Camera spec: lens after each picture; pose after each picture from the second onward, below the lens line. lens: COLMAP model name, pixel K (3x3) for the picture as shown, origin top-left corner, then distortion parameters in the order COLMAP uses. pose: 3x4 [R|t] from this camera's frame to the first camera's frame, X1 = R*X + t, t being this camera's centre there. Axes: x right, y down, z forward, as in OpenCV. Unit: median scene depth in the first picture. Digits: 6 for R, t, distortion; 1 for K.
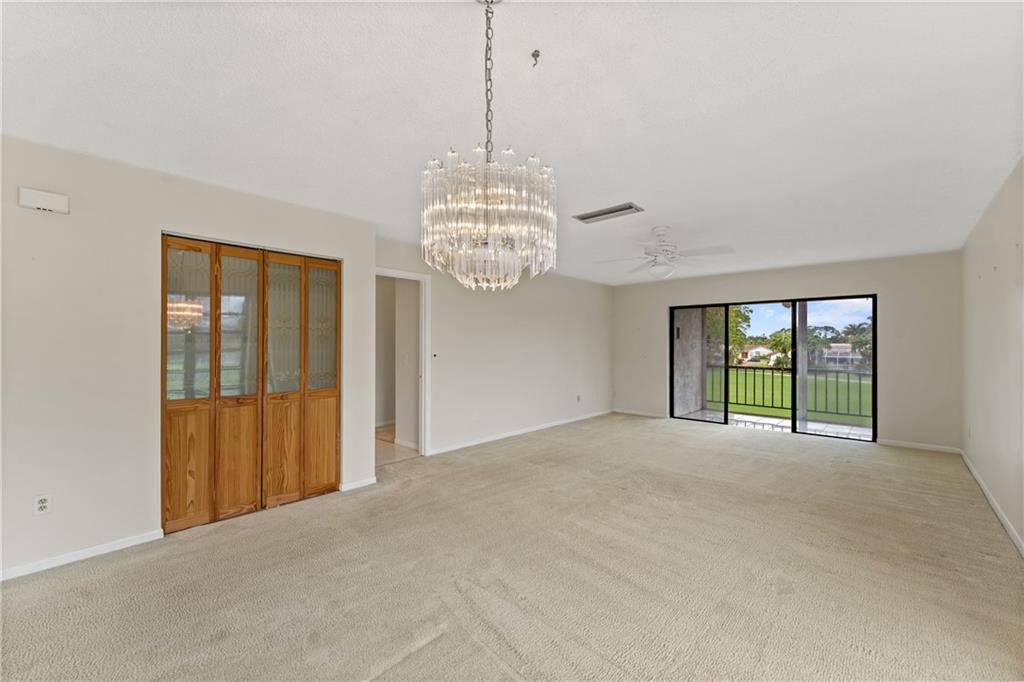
lens RADIAL K [[418.5, 0, 510.5], [0, 418.5, 342.9], [0, 0, 1]] dist [0.002392, 0.000099]
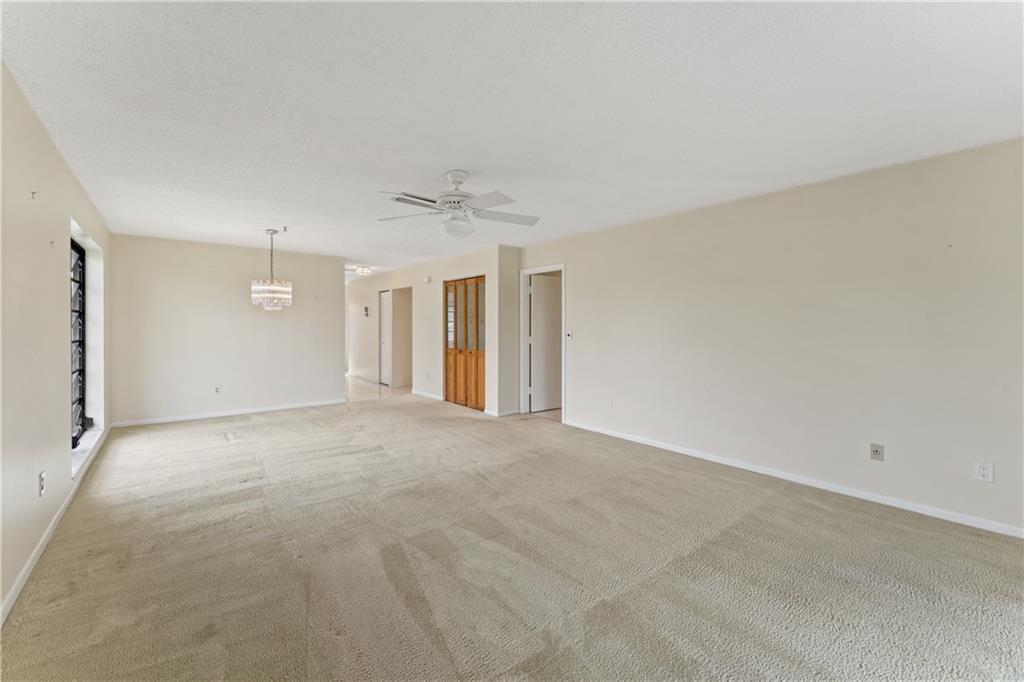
lens RADIAL K [[418.5, 0, 513.9], [0, 418.5, 333.3], [0, 0, 1]] dist [0.002392, 0.000099]
pose [[-0.152000, 0.011035, -0.988319, 1.168502], [0.001879, 0.999939, 0.010875, 0.017914], [0.988379, -0.000204, -0.152011, 1.302885]]
